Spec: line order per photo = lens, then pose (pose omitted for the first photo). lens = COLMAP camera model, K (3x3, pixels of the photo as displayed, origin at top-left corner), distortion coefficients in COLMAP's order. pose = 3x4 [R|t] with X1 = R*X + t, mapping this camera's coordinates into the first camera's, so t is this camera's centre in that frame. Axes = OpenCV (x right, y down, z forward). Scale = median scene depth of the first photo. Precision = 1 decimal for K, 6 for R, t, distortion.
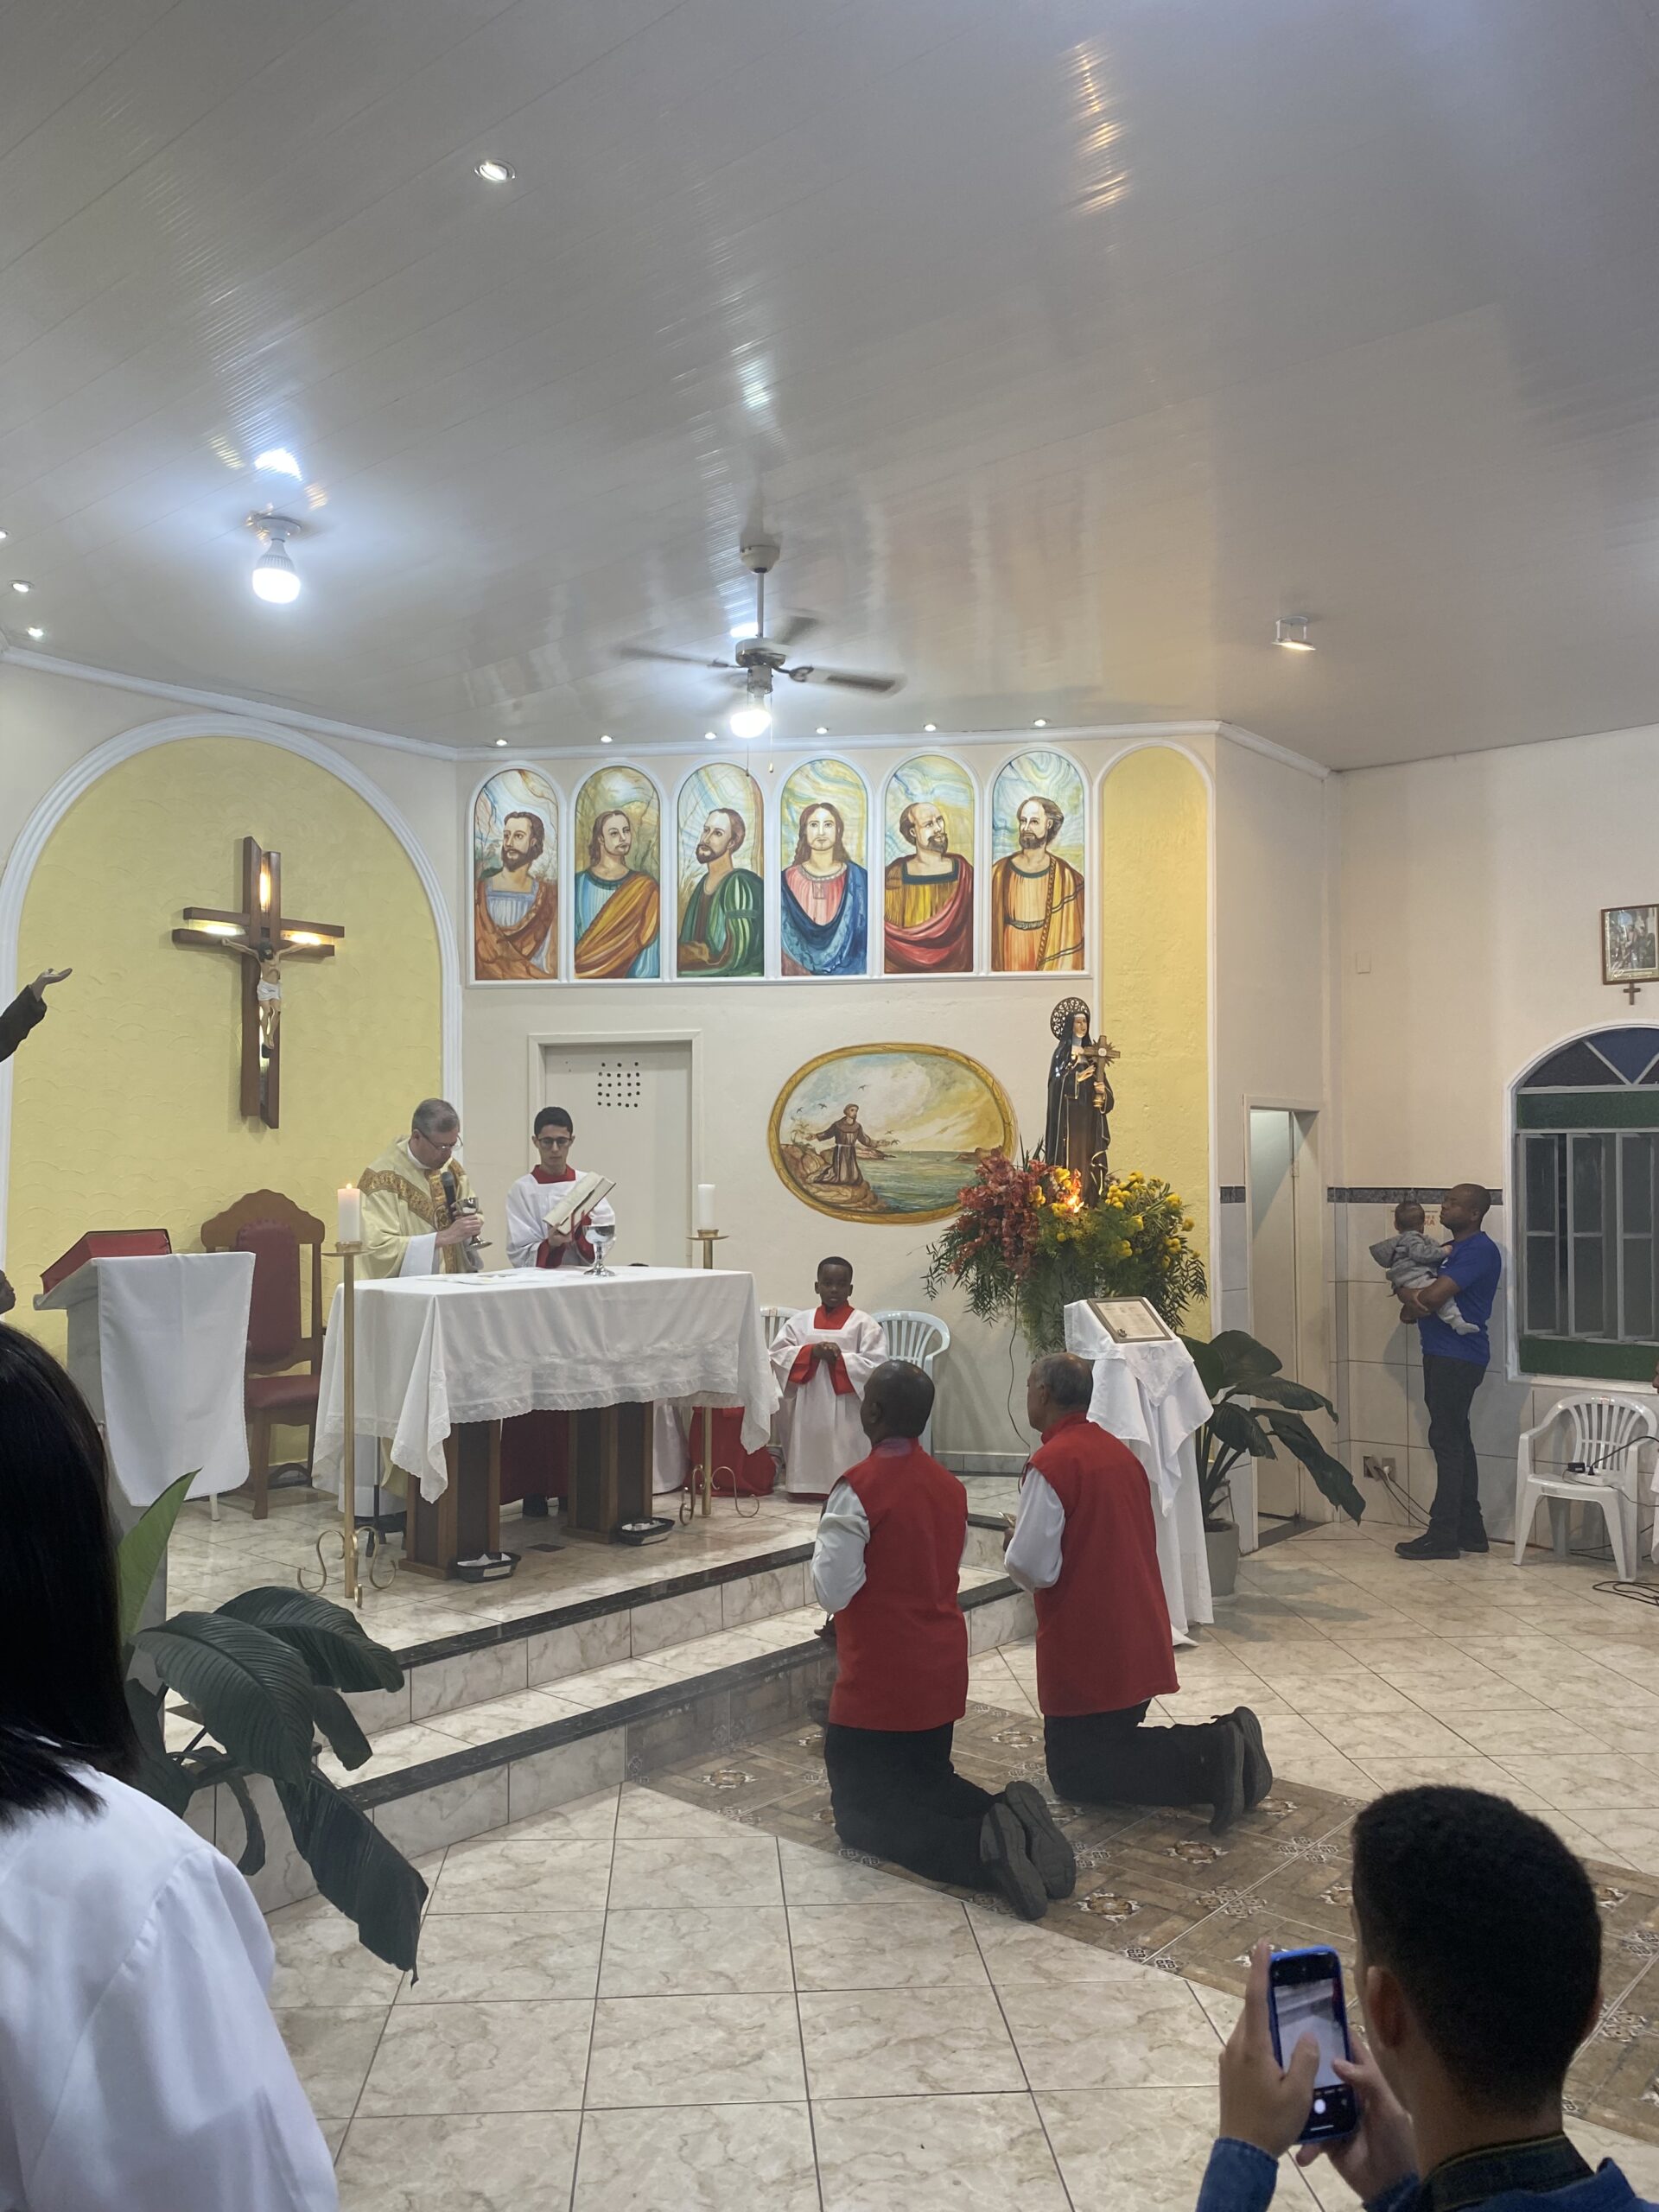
lens RADIAL K [[1668.5, 0, 827.8], [0, 1668.5, 1095.9], [0, 0, 1]] dist [0.149888, -0.365996]
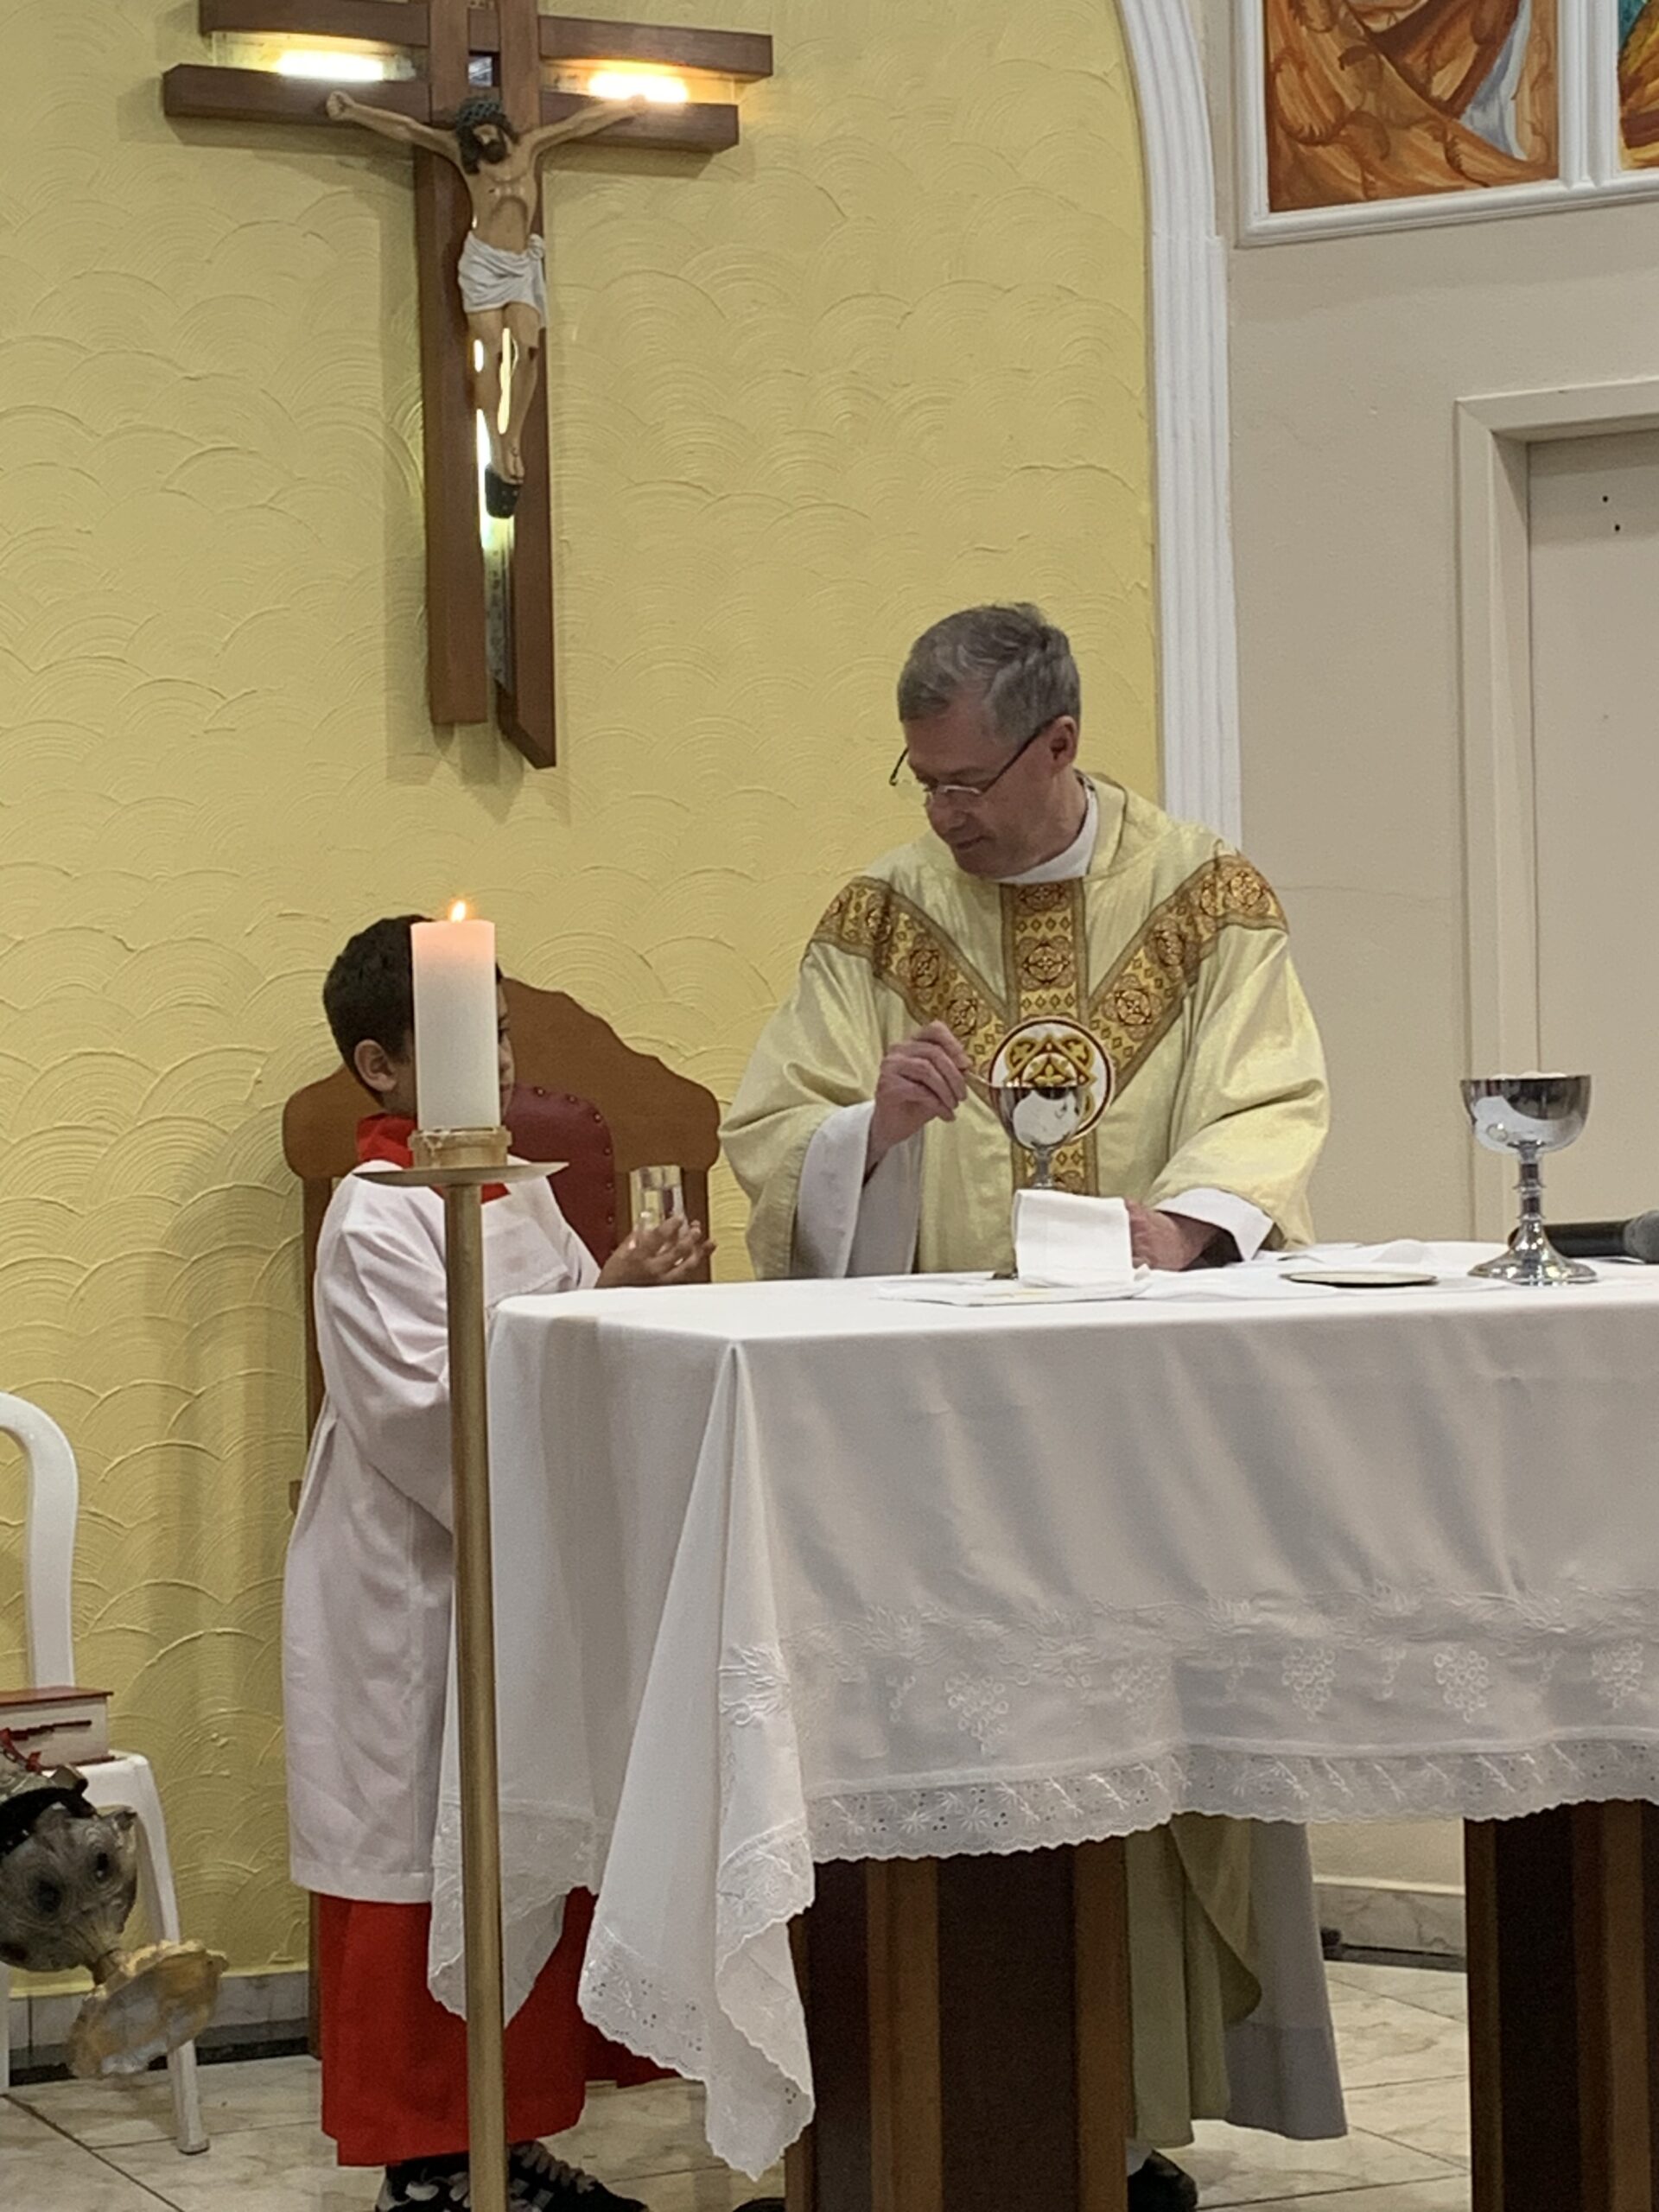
lens RADIAL K [[4951.0, 0, 858.4], [0, 4951.0, 1108.0], [0, 0, 1]] dist [0.103426, 0.065548]
pose [[0.918353, -0.008801, -0.395665, 0.047755], [0.032124, 0.998111, 0.052360, 0.032721], [0.394457, -0.060796, 0.916901, 0.239559]]
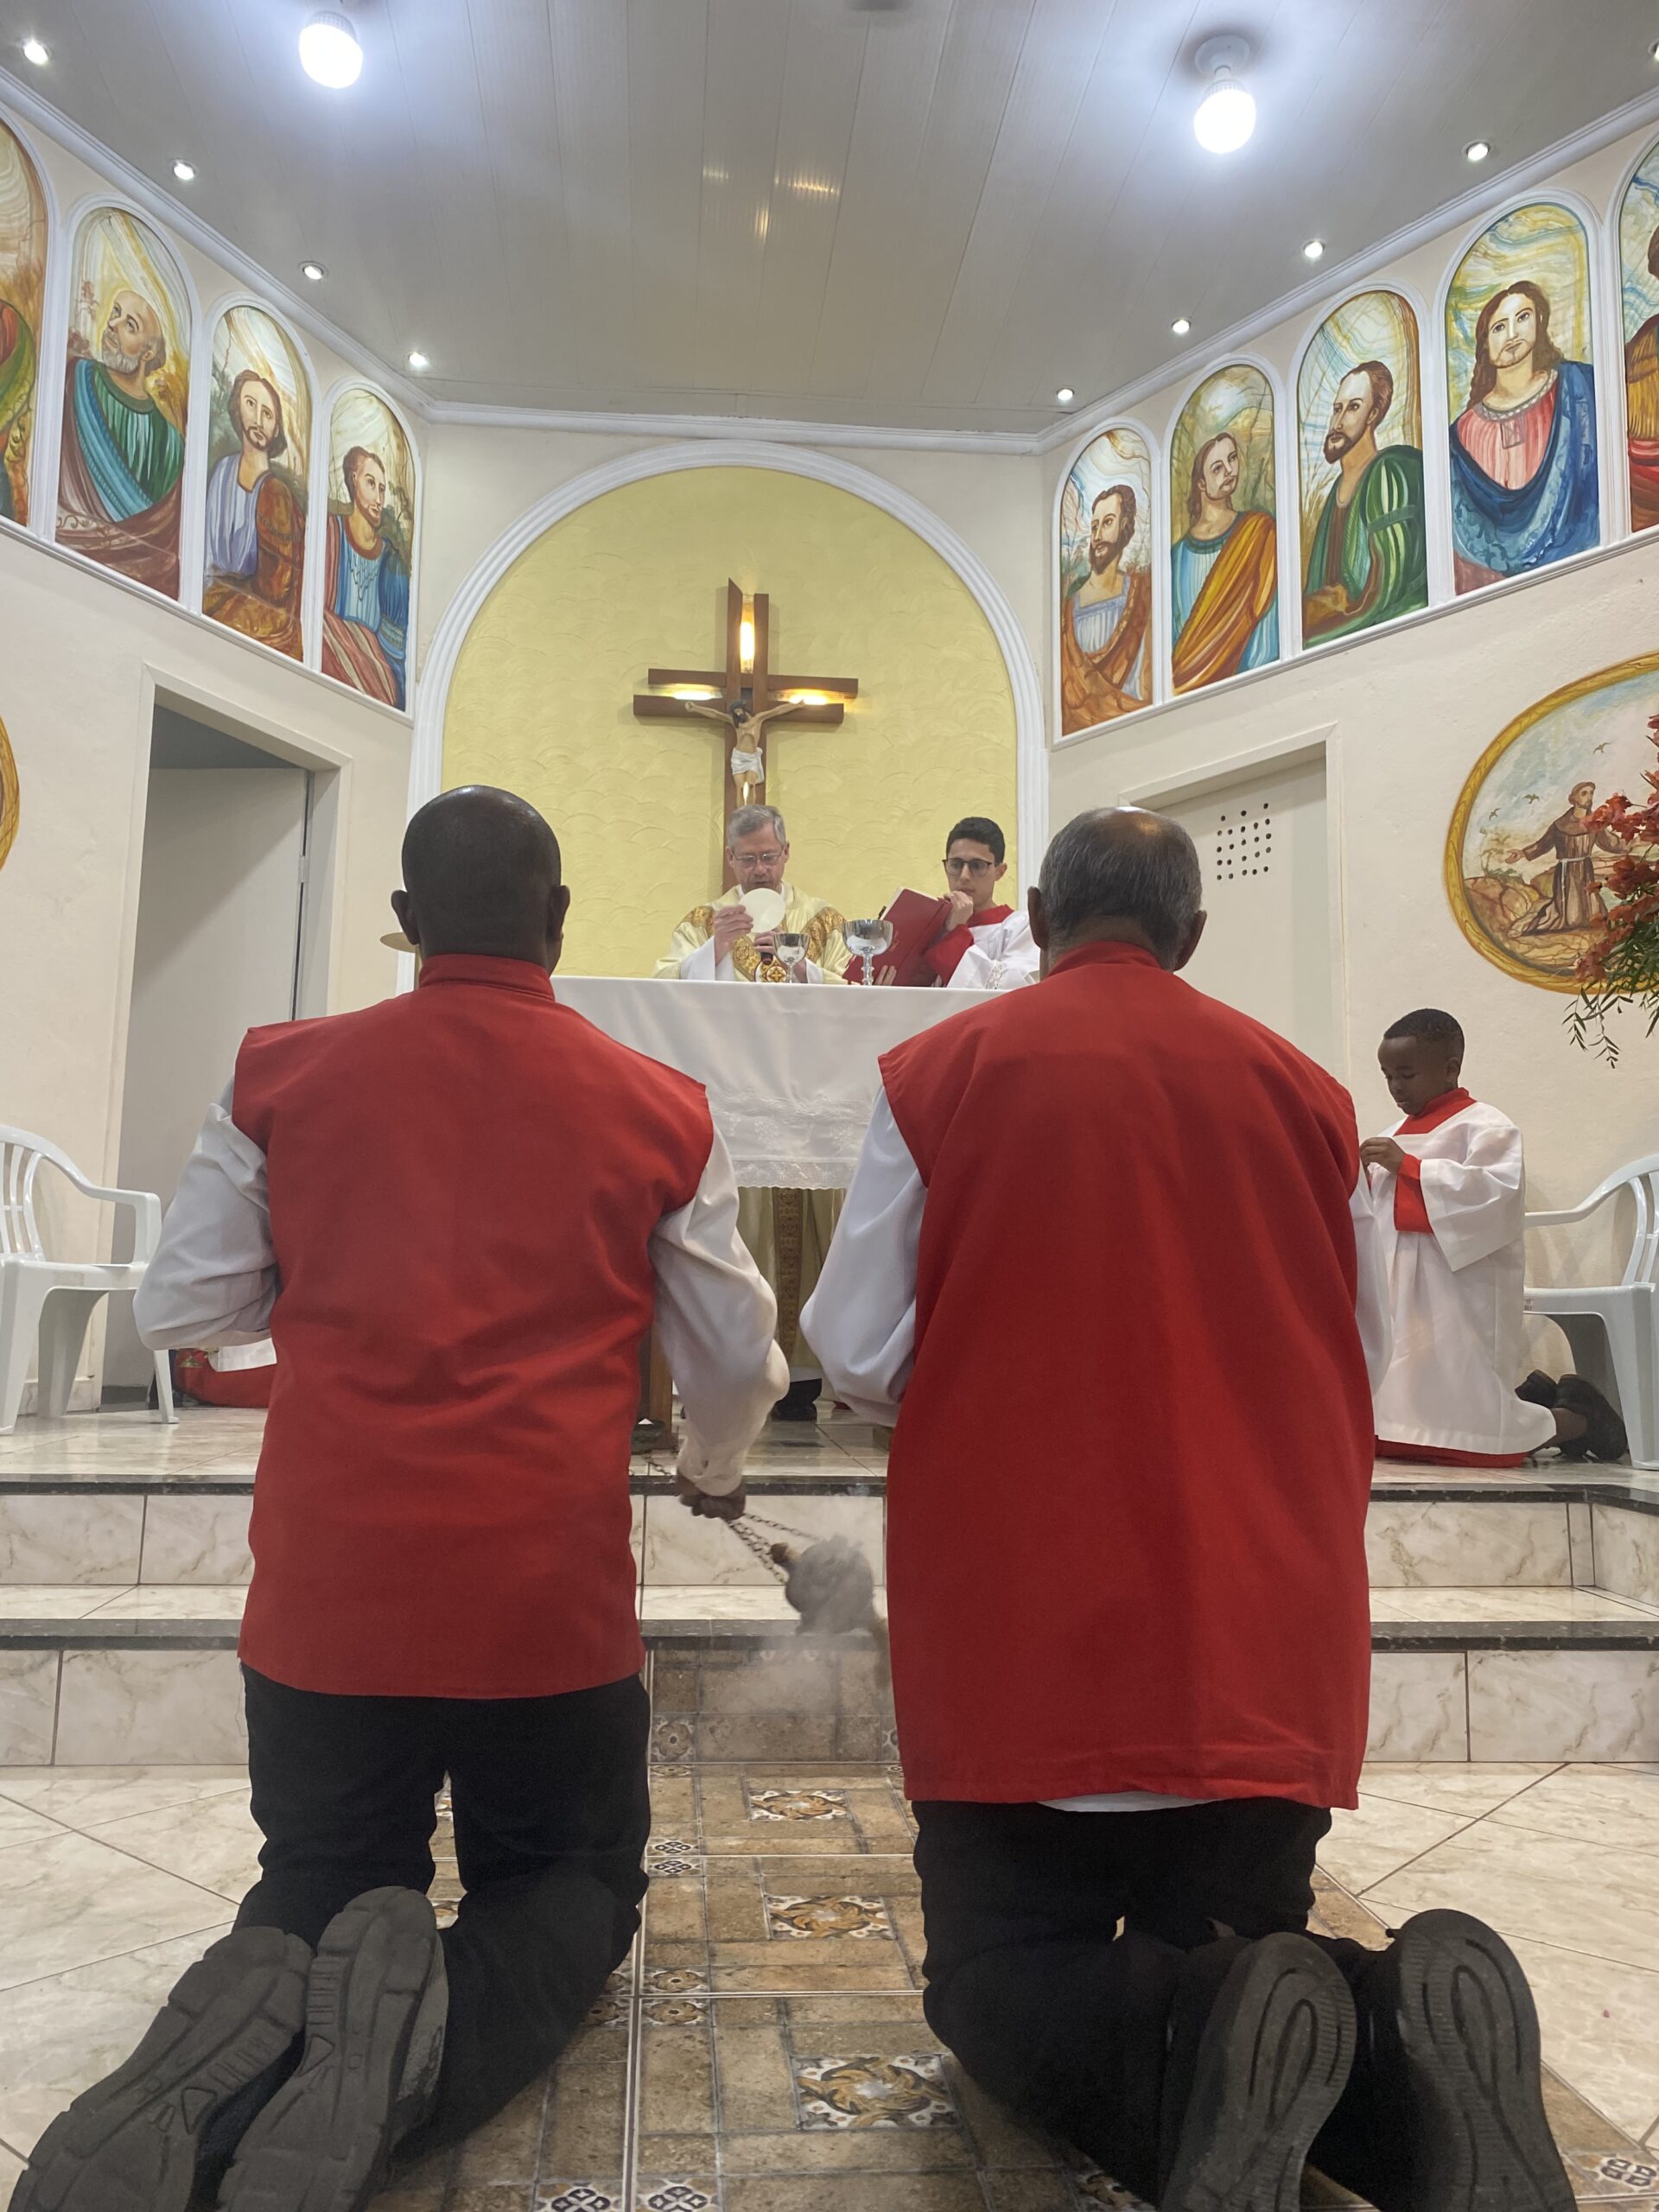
lens RADIAL K [[1698.5, 0, 826.7], [0, 1698.5, 1082.7], [0, 0, 1]] dist [0.066448, -0.095640]
pose [[0.717709, -0.080523, -0.691672, 0.218942], [0.015657, 0.994907, -0.099579, 0.155984], [0.696167, 0.060639, 0.715314, 0.438499]]
